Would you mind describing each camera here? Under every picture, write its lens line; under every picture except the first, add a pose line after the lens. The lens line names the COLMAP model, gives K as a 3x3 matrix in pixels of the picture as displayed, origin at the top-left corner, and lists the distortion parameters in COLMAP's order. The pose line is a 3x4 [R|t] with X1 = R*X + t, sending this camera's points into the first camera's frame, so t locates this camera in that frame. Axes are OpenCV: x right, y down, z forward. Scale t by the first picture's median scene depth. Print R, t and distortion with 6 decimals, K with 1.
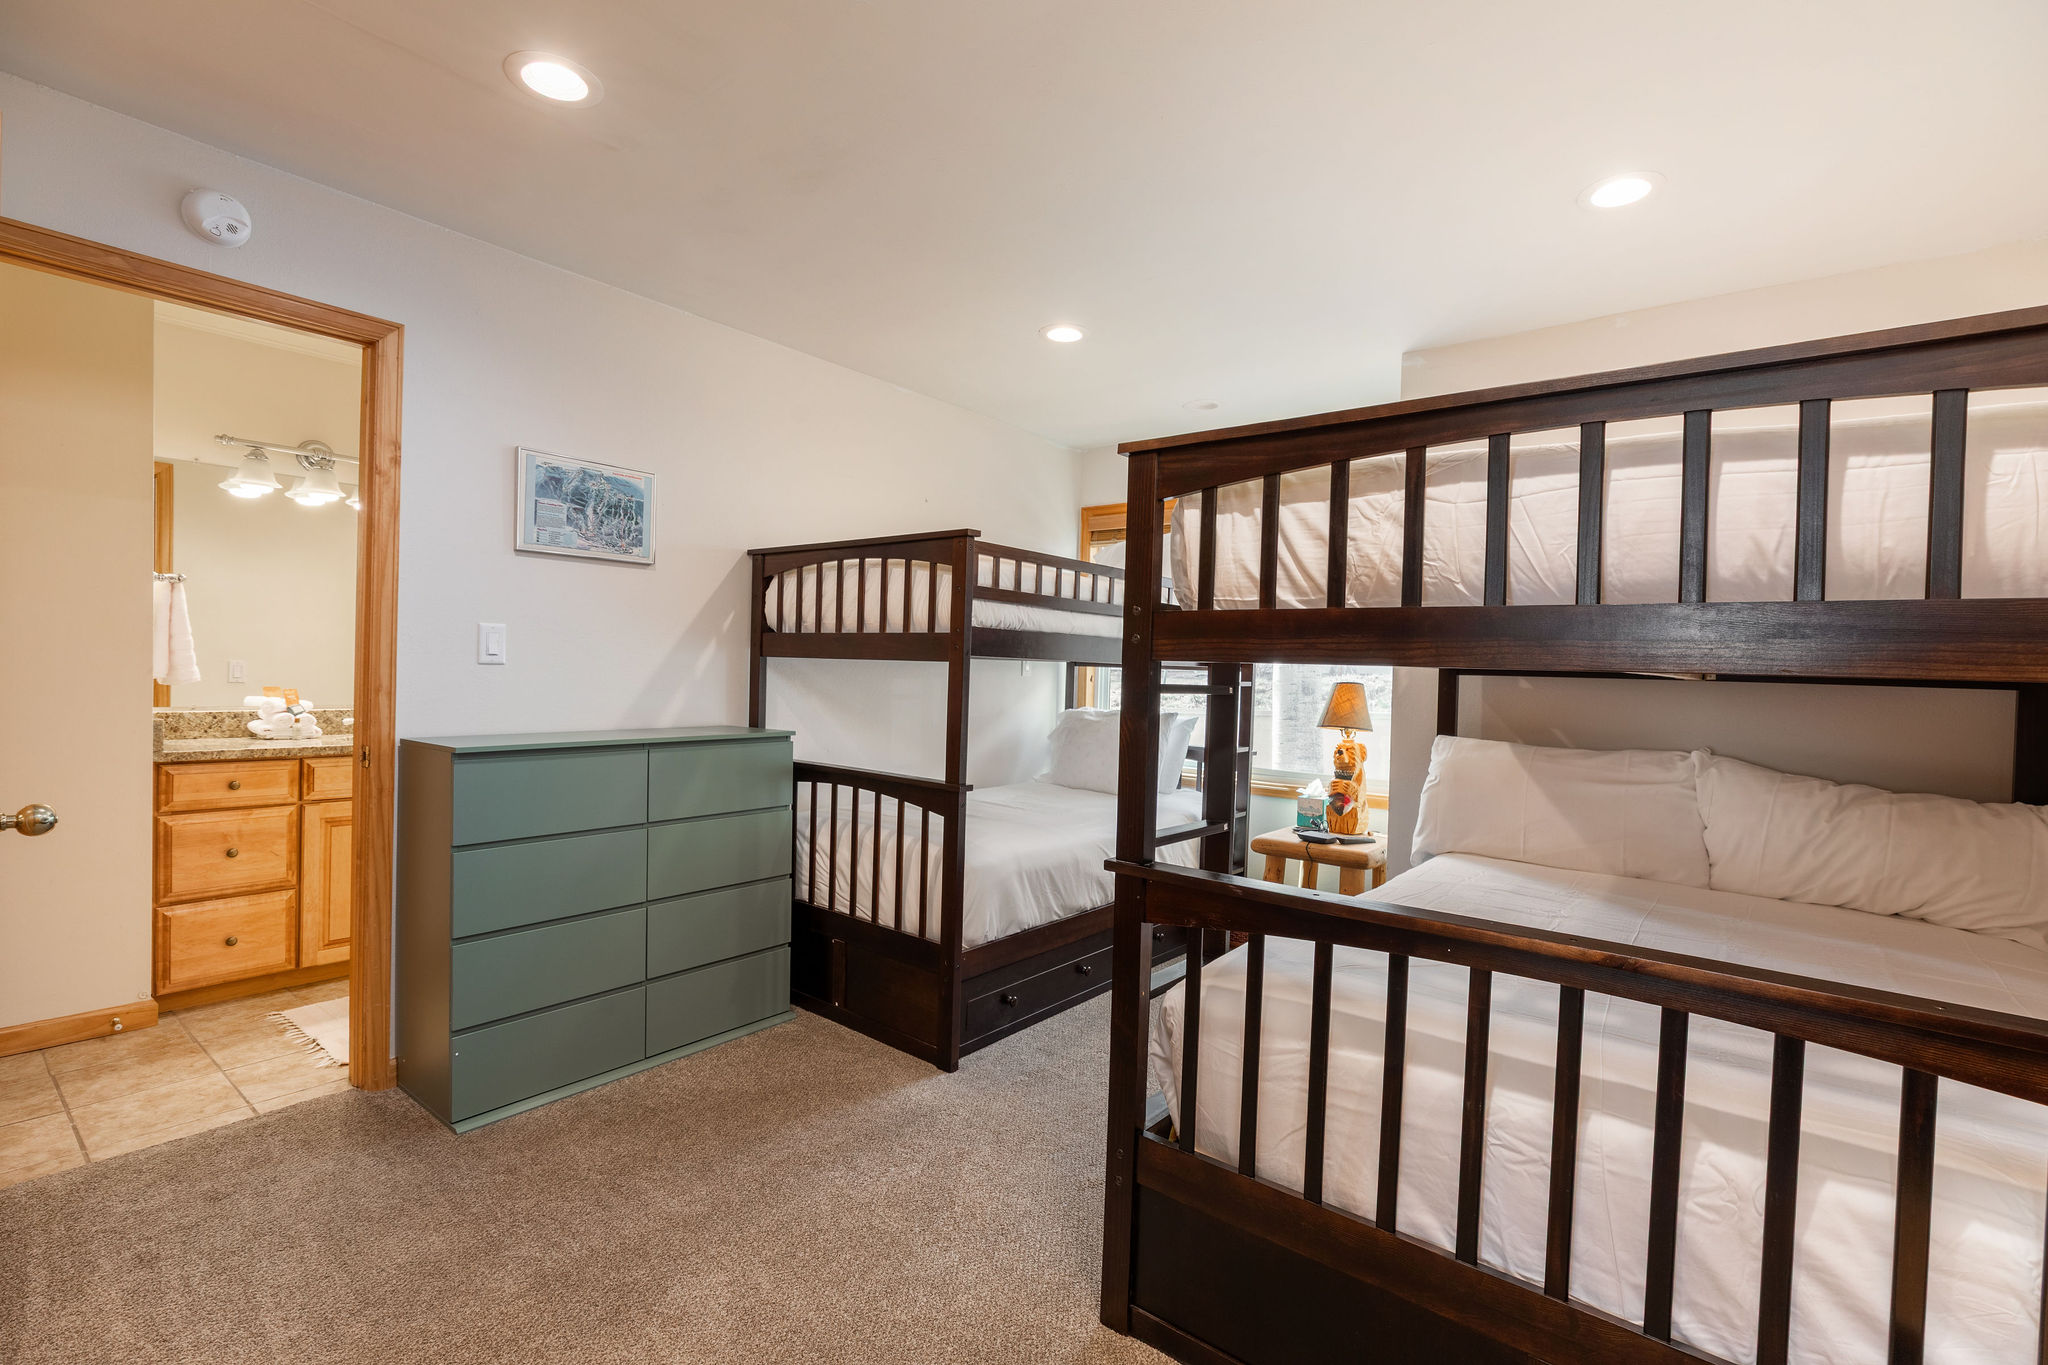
lens RADIAL K [[899.5, 0, 1024.0], [0, 899.5, 682.5], [0, 0, 1]] dist [-0.008402, 0.000792]
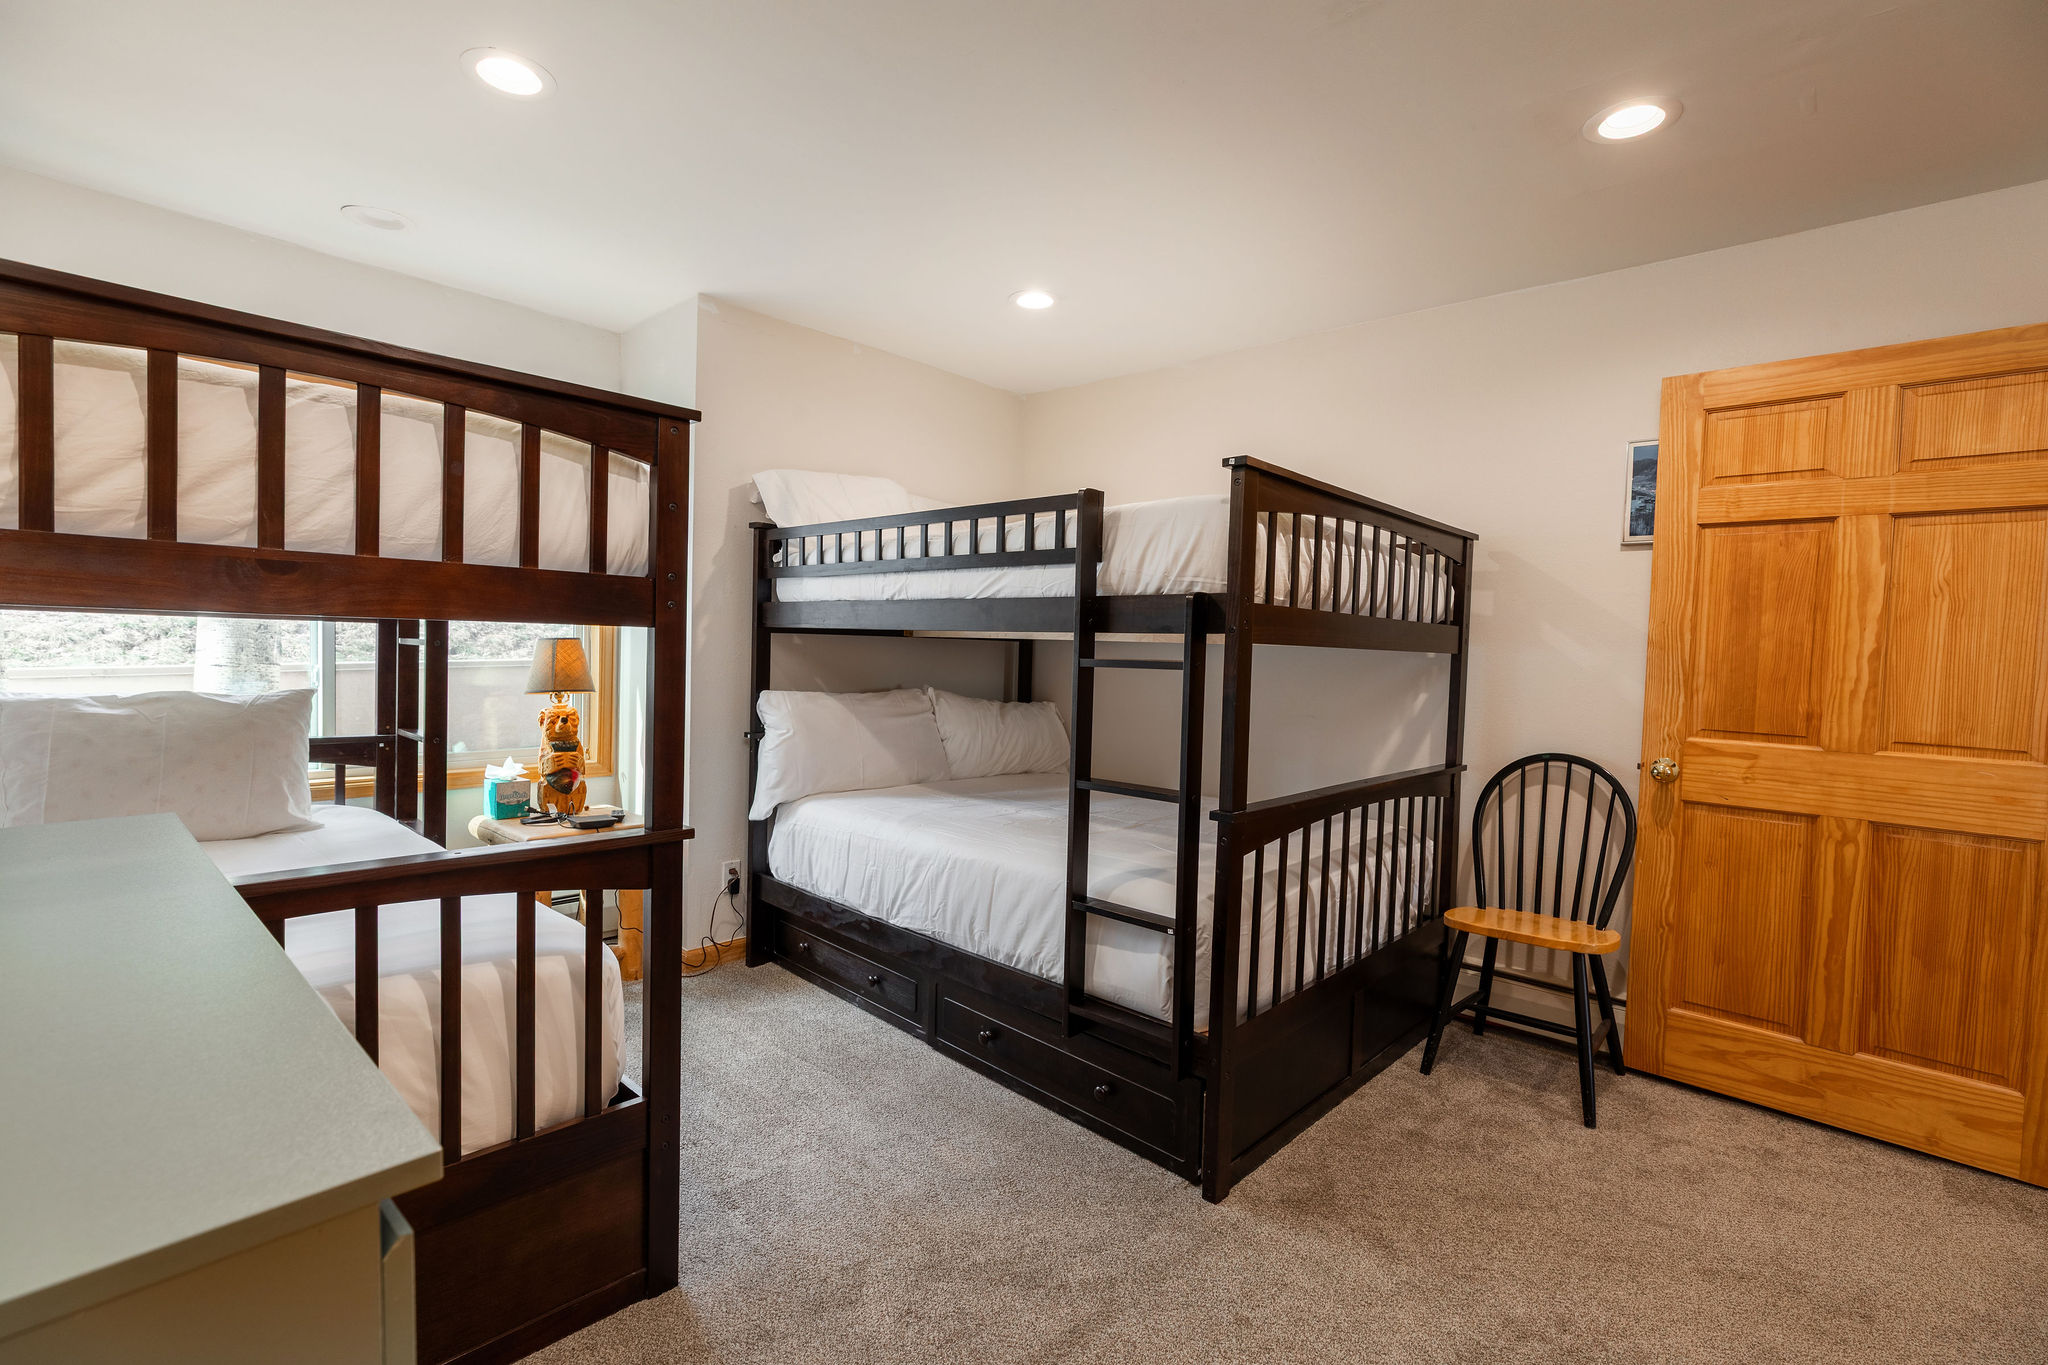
lens RADIAL K [[899.5, 0, 1024.0], [0, 899.5, 682.5], [0, 0, 1]] dist [-0.008402, 0.000792]
pose [[0.095476, -0.067310, 0.993153, -0.576434], [-0.011822, 0.997564, 0.068745, -0.028130], [-0.995362, -0.018304, 0.094447, 0.626168]]
